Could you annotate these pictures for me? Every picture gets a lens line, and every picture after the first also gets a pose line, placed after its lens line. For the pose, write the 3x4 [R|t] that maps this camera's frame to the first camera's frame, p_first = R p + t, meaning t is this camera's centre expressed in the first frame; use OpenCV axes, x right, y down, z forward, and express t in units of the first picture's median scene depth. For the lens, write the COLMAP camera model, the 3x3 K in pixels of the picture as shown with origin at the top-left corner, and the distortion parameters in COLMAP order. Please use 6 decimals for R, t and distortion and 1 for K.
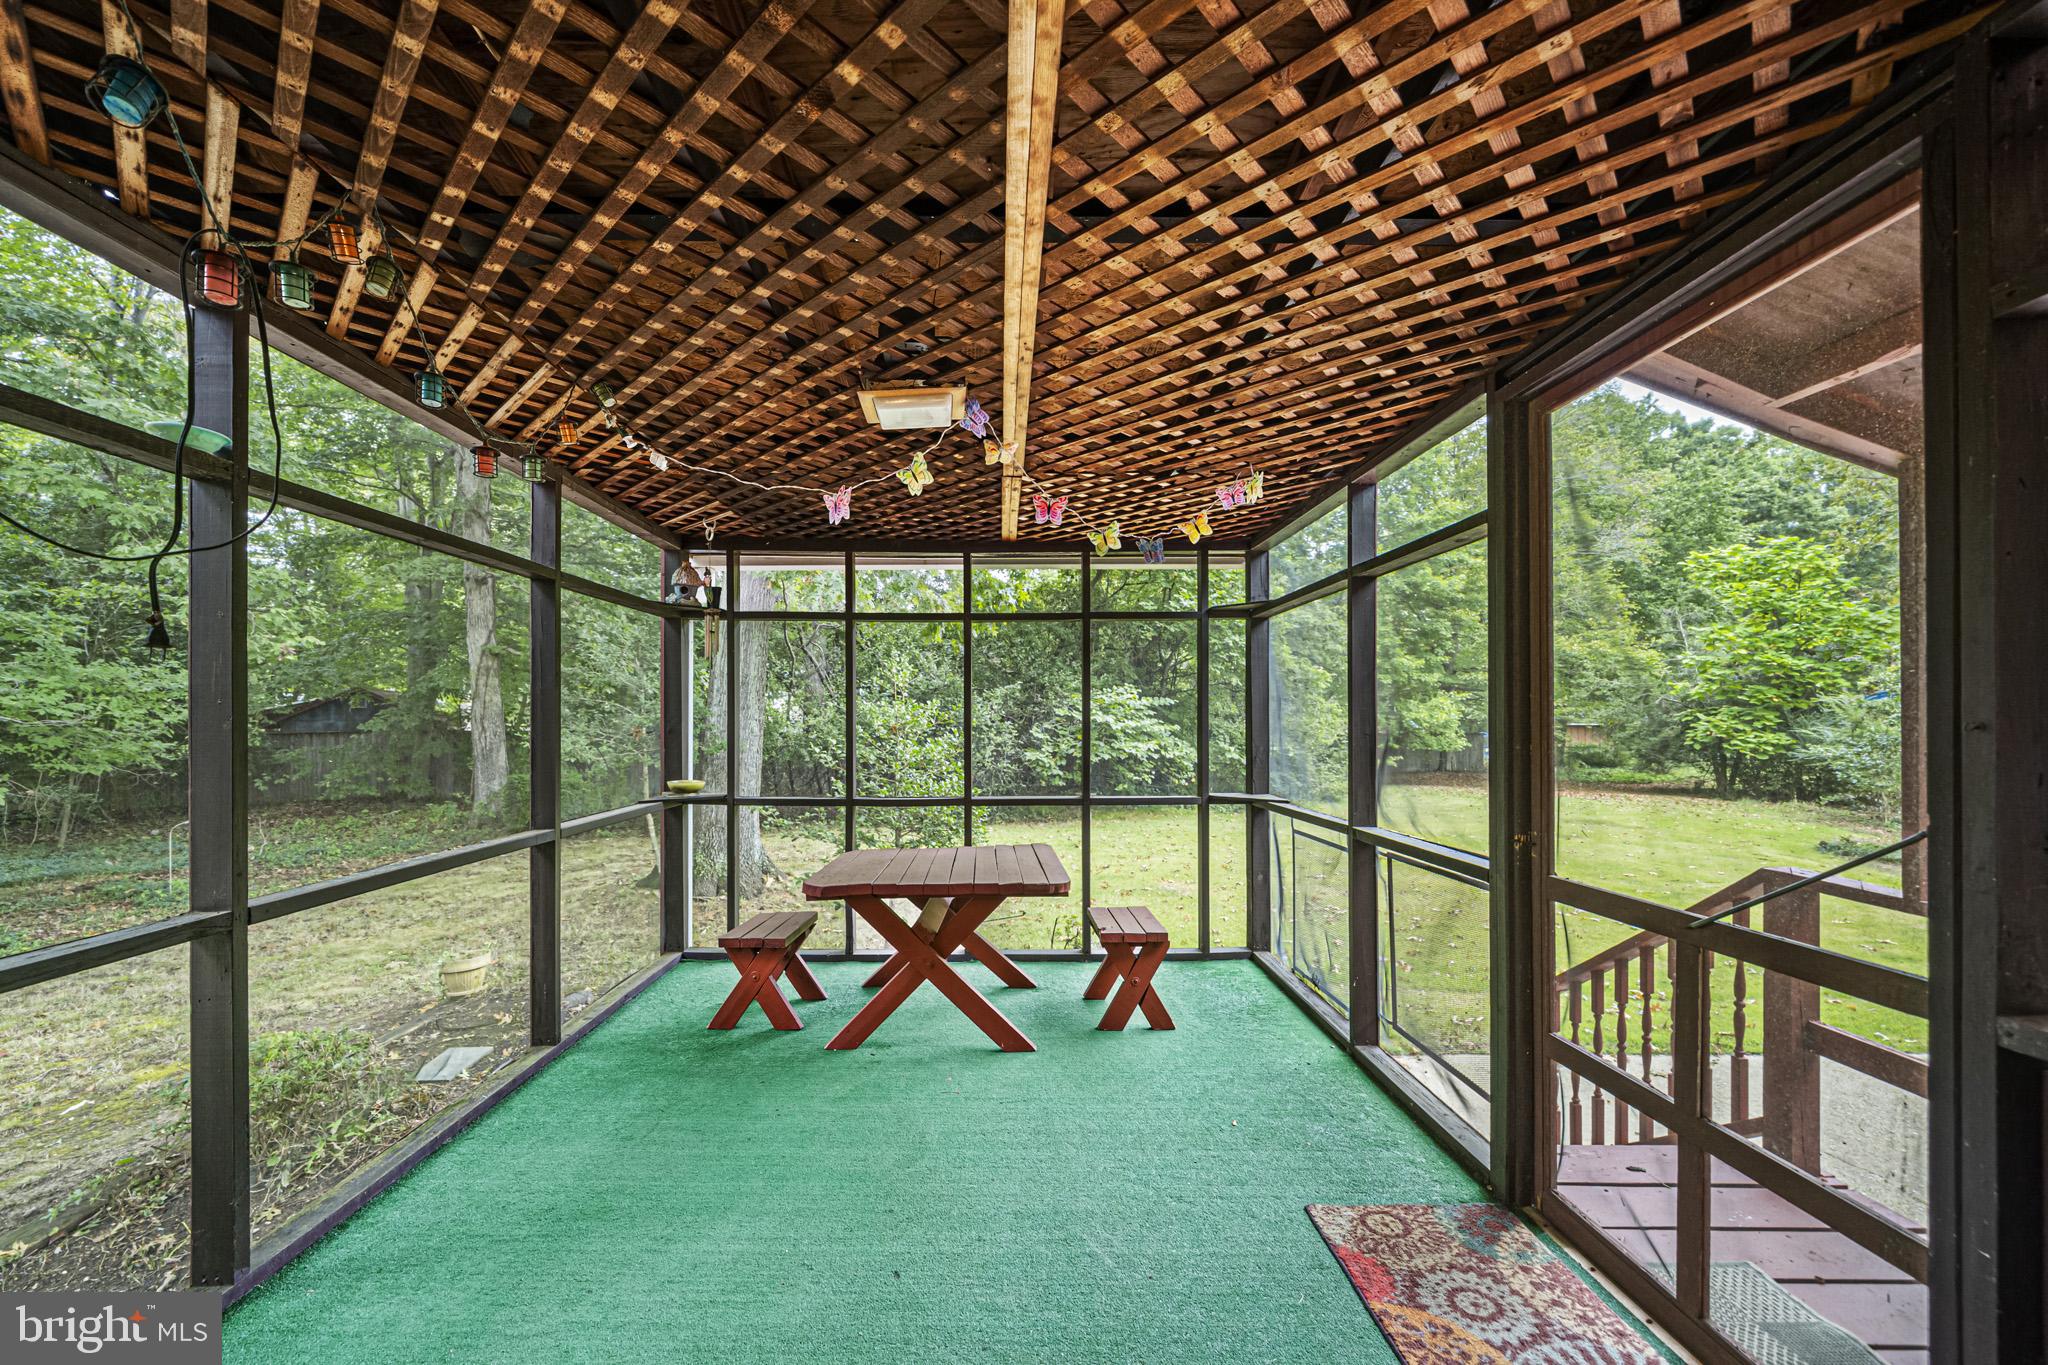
lens RADIAL K [[788.3, 0, 1017.7], [0, 788.3, 704.3], [0, 0, 1]] dist [-0.004298, 0.000871]
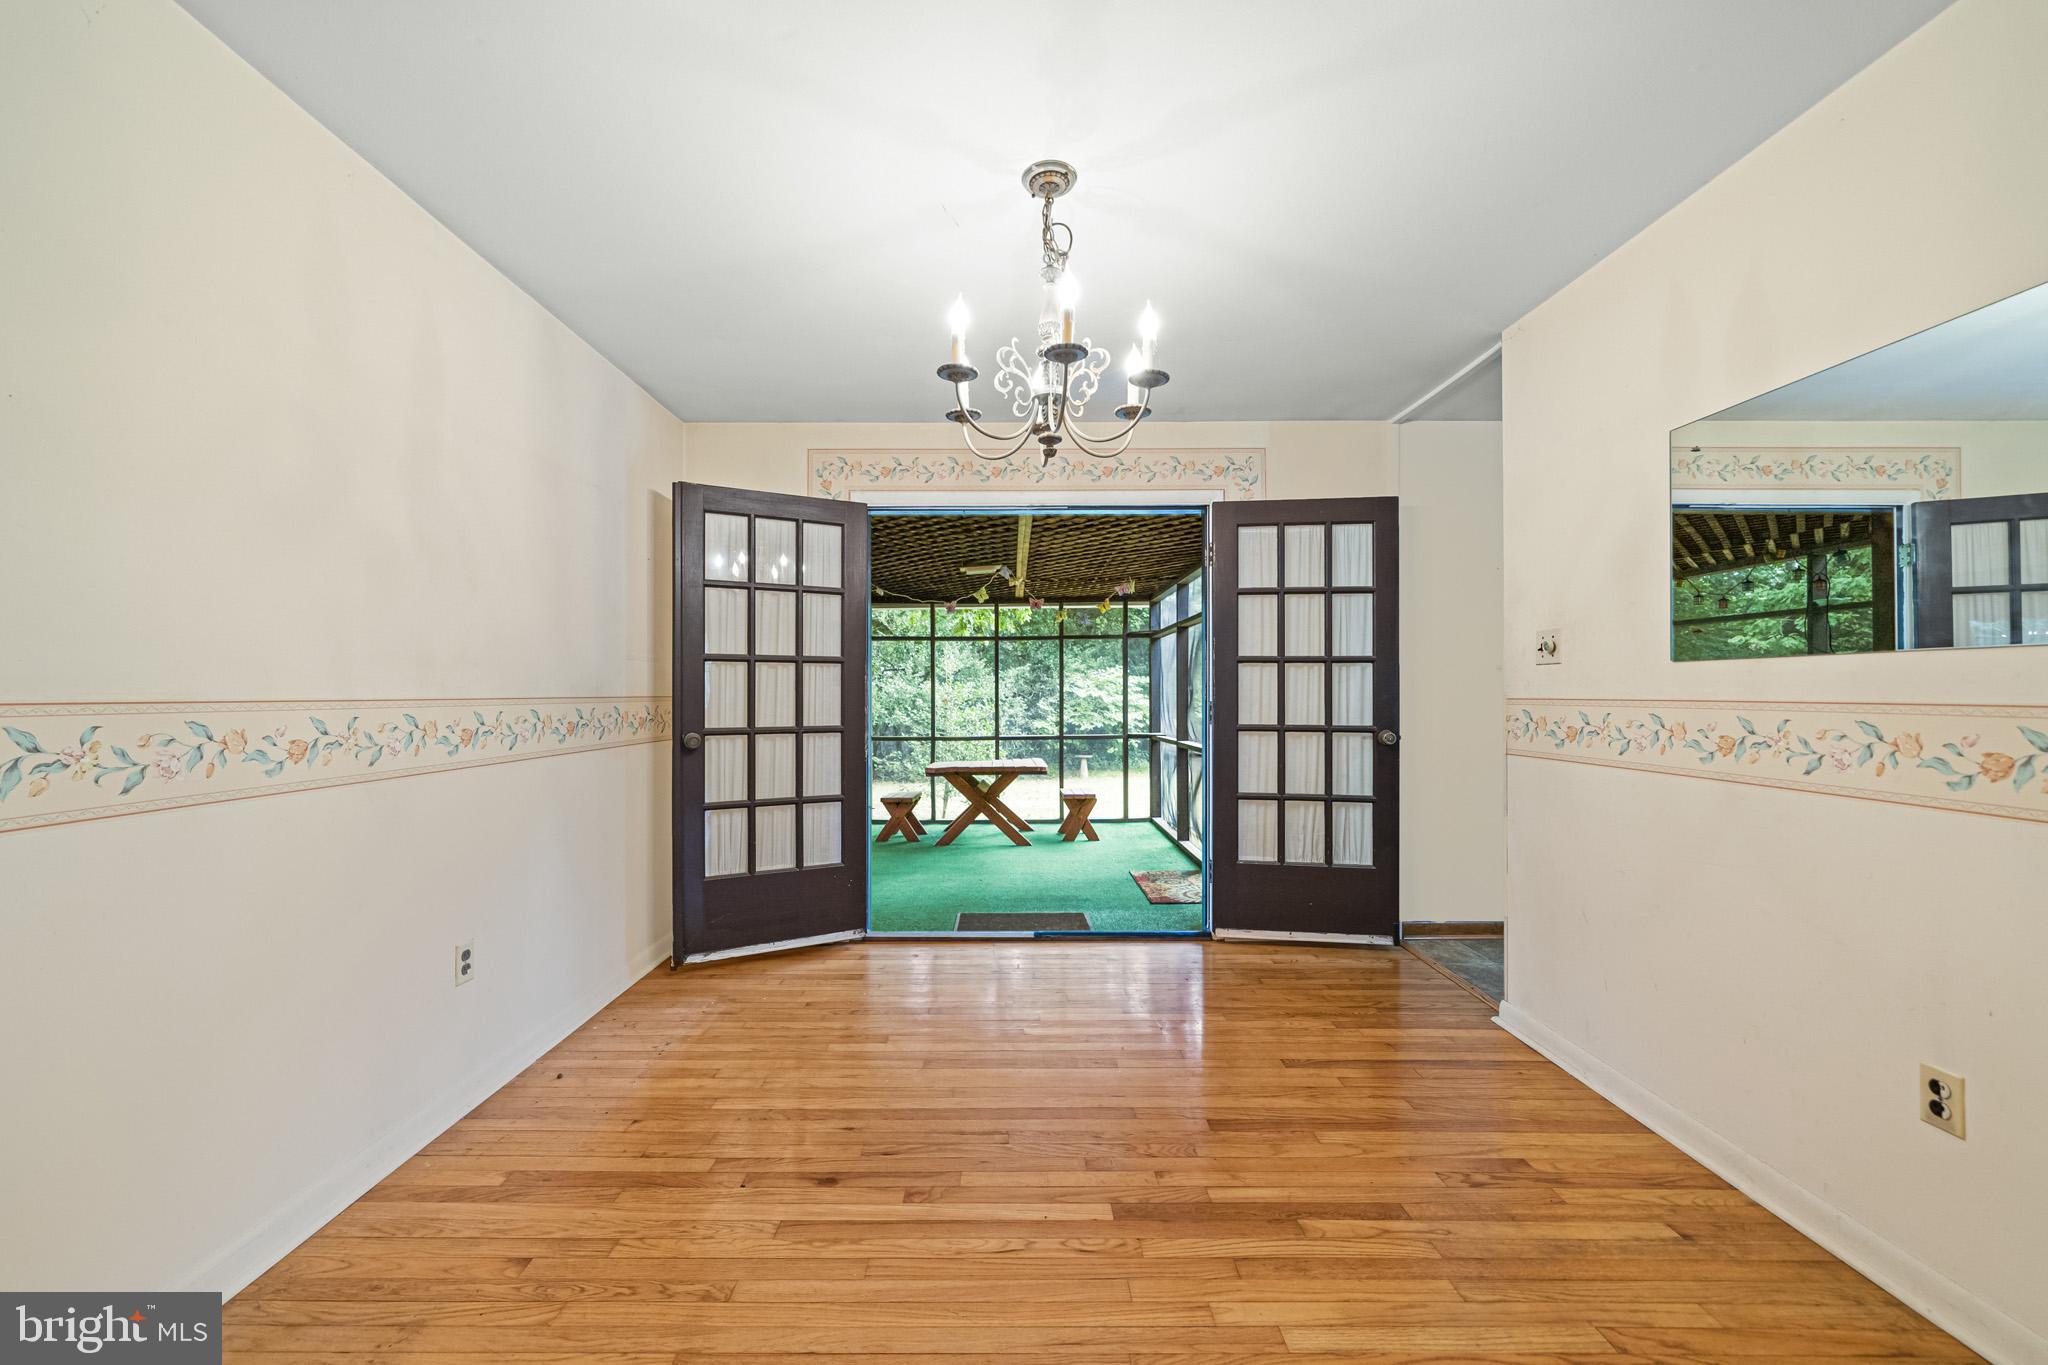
lens RADIAL K [[788.3, 0, 1010.9], [0, 788.3, 686.9], [0, 0, 1]] dist [-0.004298, 0.000871]
pose [[0.999733, -0.004213, -0.022711, 0.010160], [0.004389, 0.999961, 0.007697, -0.010230], [0.022678, -0.007795, 0.999712, -0.834164]]
